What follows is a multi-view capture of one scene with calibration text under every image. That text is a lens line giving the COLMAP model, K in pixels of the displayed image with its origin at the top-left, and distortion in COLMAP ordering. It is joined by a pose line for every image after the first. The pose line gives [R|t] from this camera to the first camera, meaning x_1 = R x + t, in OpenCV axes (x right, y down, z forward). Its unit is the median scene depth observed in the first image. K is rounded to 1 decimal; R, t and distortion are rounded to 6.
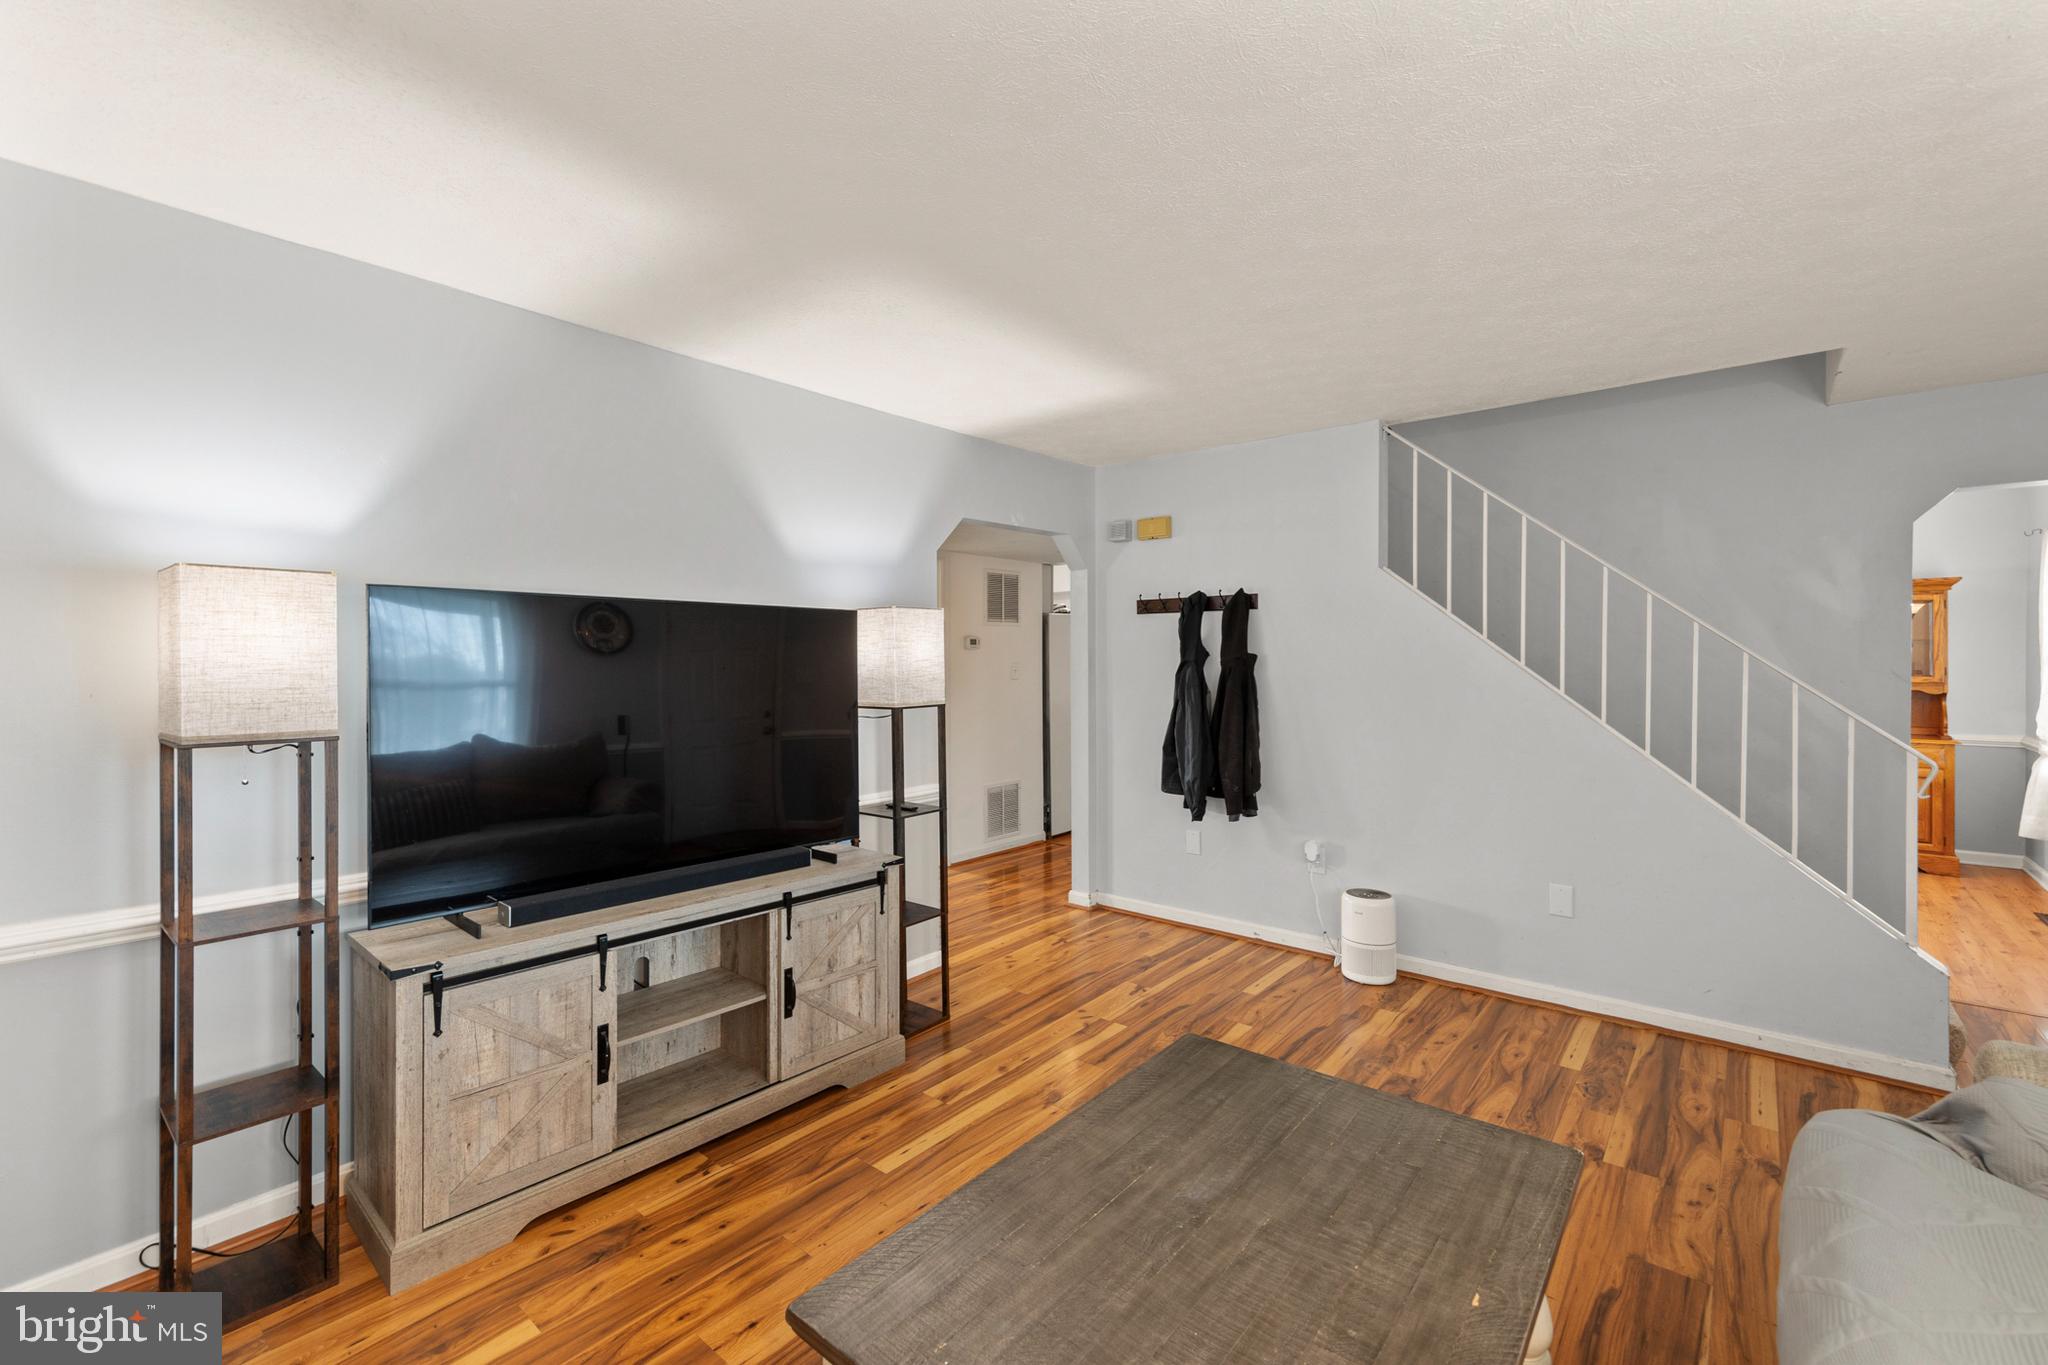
lens RADIAL K [[859.8, 0, 1022.4], [0, 859.8, 656.6], [0, 0, 1]] dist [0.002534, 0.000065]
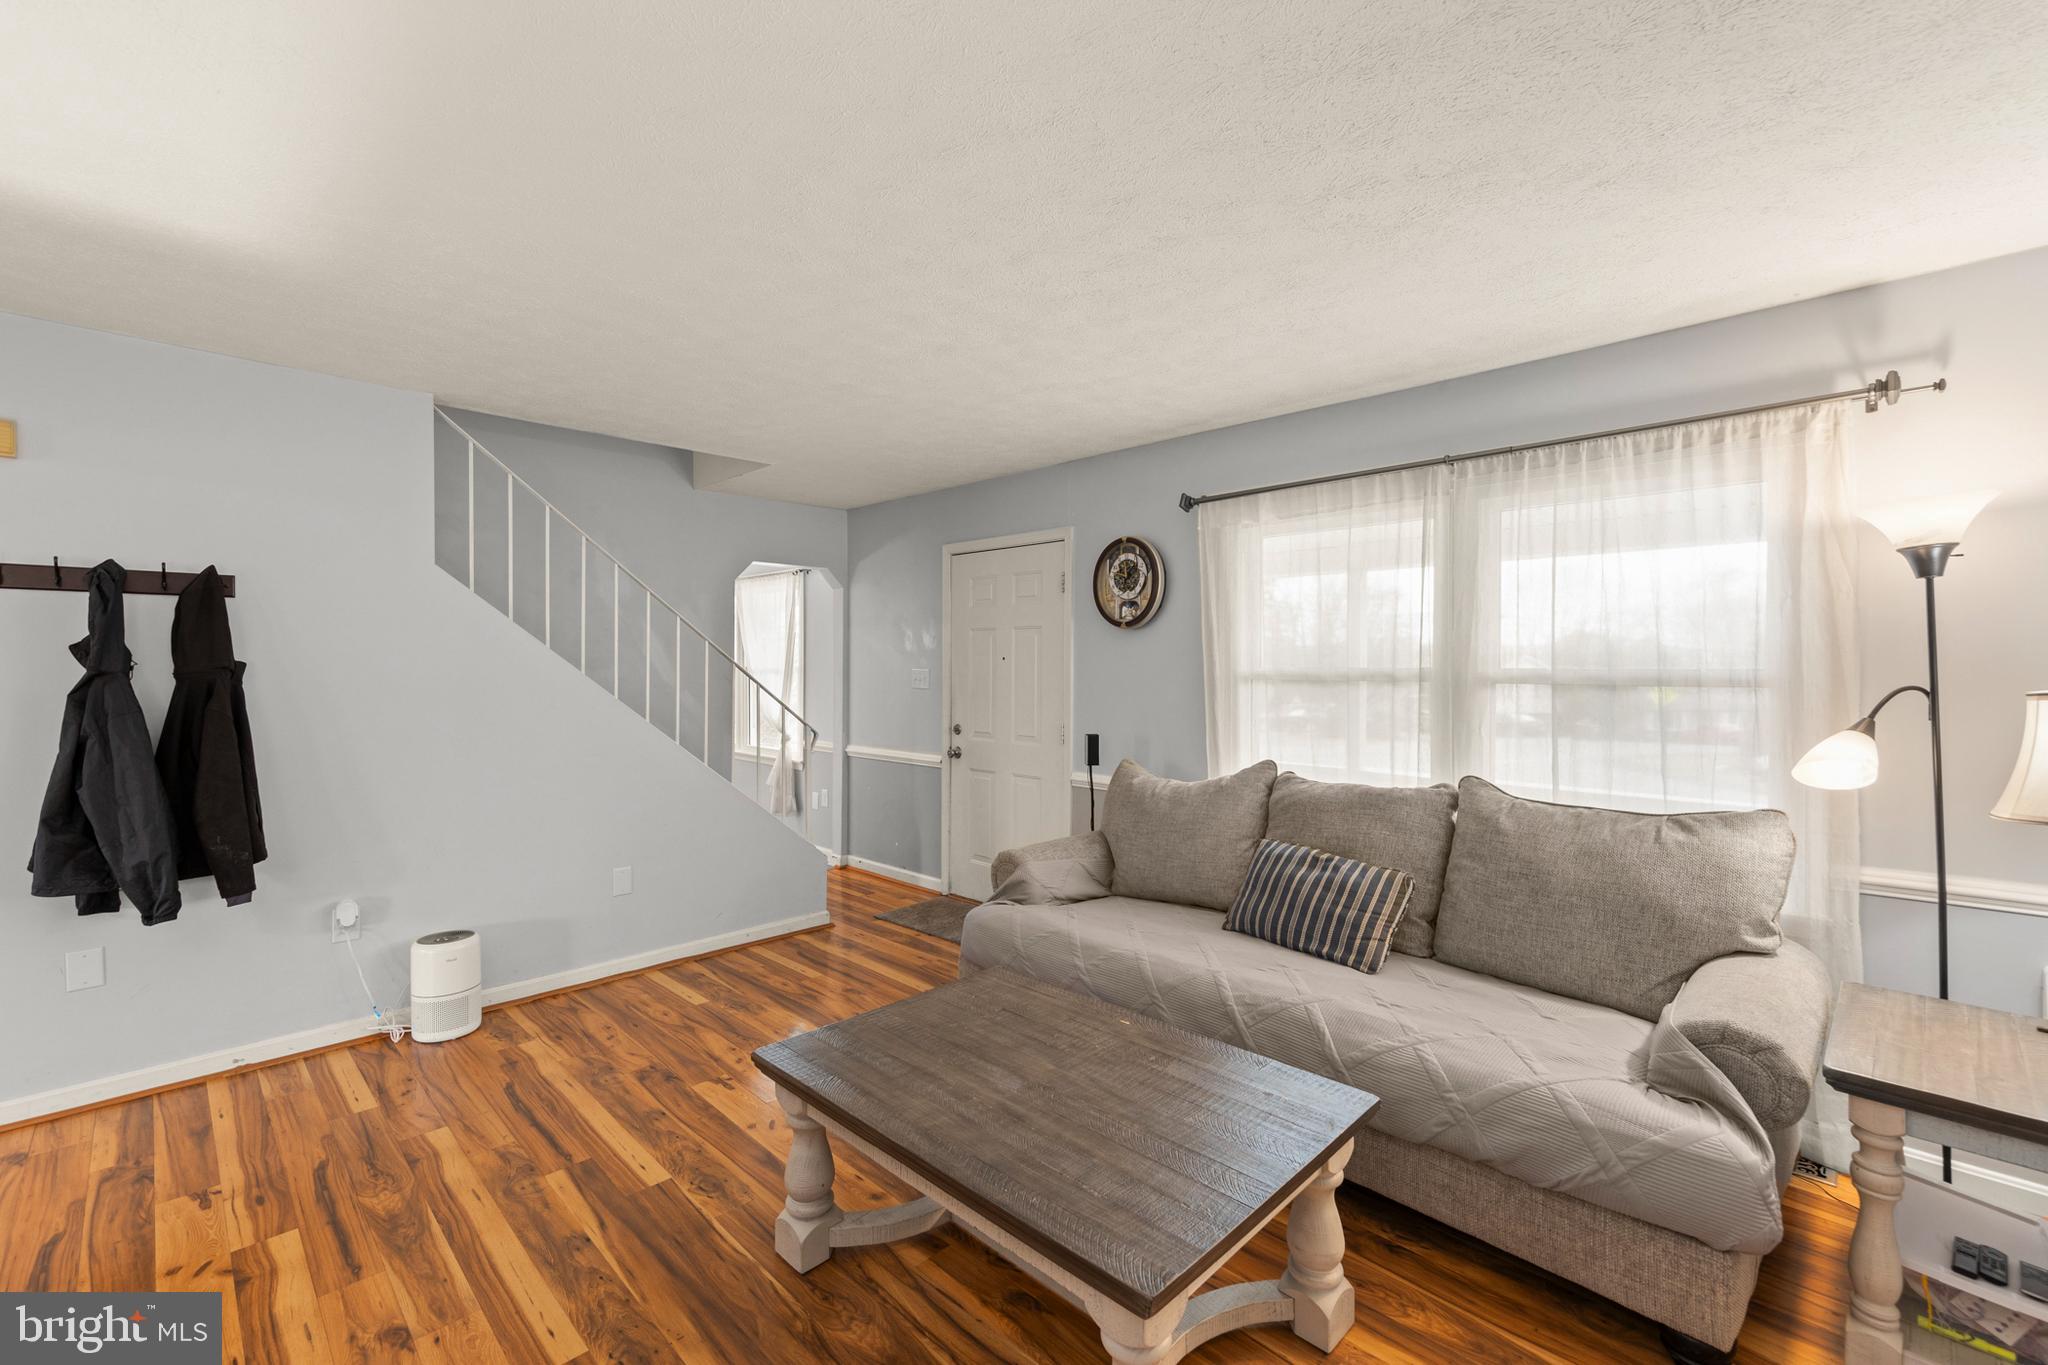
lens RADIAL K [[858.5, 0, 1024.0], [0, 858.5, 682.5], [0, 0, 1]] dist [0.000131, -0.000239]
pose [[0.083576, -0.014811, 0.996391, -0.476363], [-0.003464, 0.999879, 0.015153, 0.000866], [-0.996495, -0.004718, 0.083515, 0.392474]]
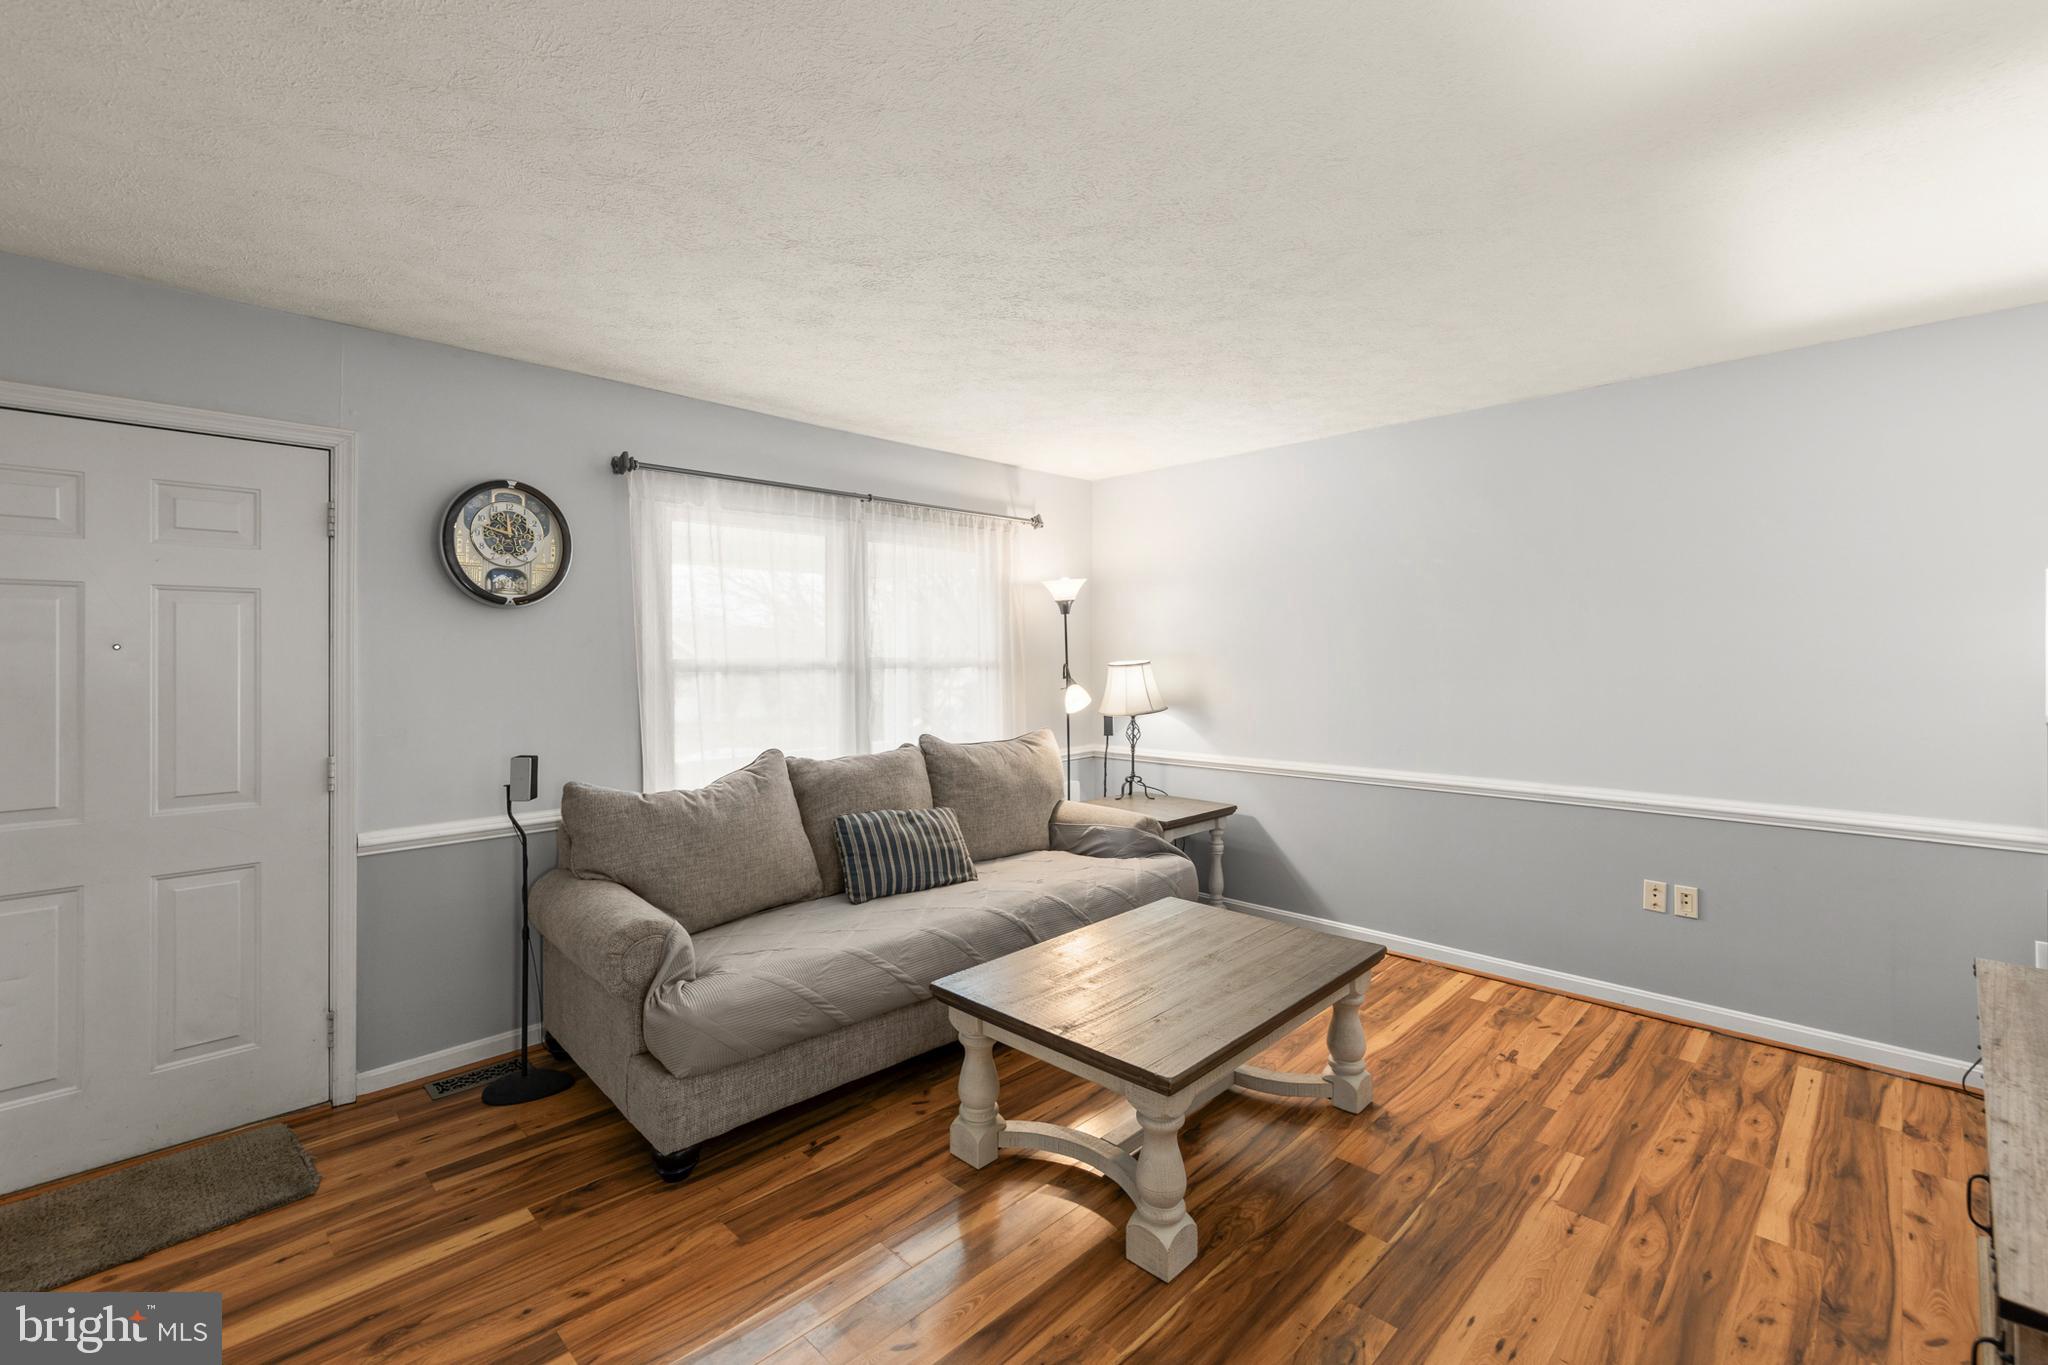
lens RADIAL K [[891.0, 0, 1020.9], [0, 891.0, 655.5], [0, 0, 1]] dist [0.001606, -0.000138]
pose [[-0.997007, 0.010600, 0.076585, 0.175338], [0.010414, 0.999942, -0.002832, 0.000358], [-0.076610, -0.002026, -0.997059, 1.235380]]
